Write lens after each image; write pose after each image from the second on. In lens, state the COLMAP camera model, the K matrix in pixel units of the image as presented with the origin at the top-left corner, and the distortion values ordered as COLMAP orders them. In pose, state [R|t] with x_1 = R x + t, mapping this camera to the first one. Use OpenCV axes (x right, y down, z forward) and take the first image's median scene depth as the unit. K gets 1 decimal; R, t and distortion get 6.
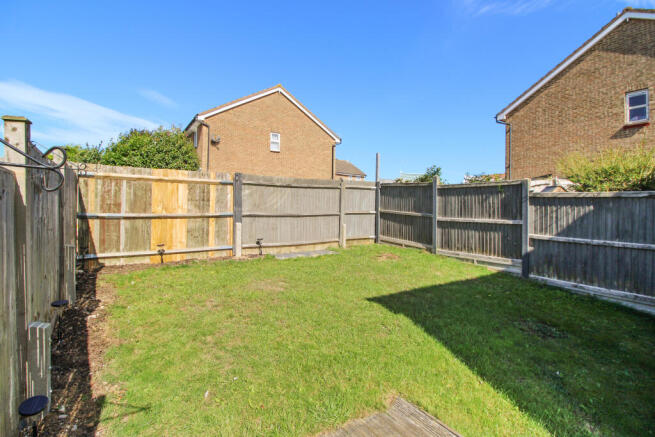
lens RADIAL K [[316.3, 0, 330.1], [0, 316.3, 212.1], [0, 0, 1]] dist [0.031476, 0.002433]
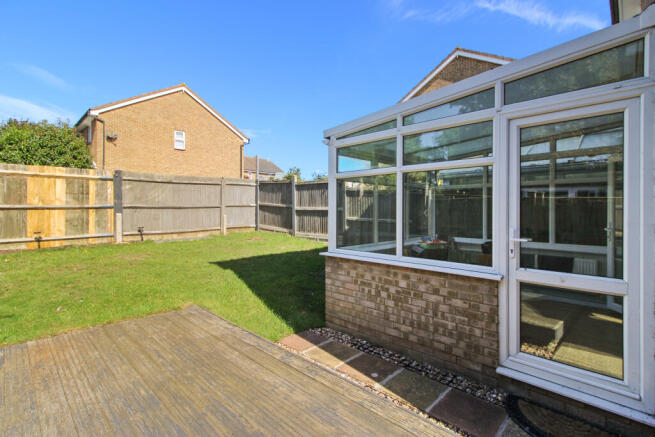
lens RADIAL K [[316.3, 0, 322.6], [0, 316.3, 217.0], [0, 0, 1]] dist [0.031476, 0.002433]
pose [[0.980154, -0.016868, 0.197520, 0.182873], [0.013203, 0.999716, 0.019857, 0.029586], [-0.197799, -0.016855, 0.980098, -0.255708]]
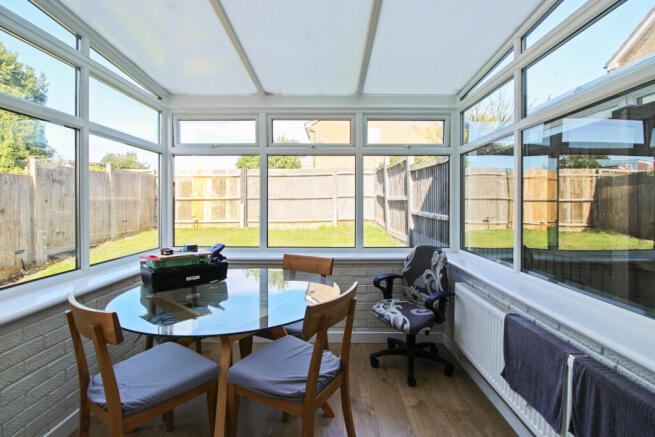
lens RADIAL K [[316.3, 0, 329.5], [0, 316.3, 203.8], [0, 0, 1]] dist [0.031476, 0.002433]
pose [[0.836390, -0.009495, -0.548052, 0.709173], [0.005697, 0.999947, -0.008631, 0.042425], [0.548105, 0.004096, 0.836400, 0.028183]]
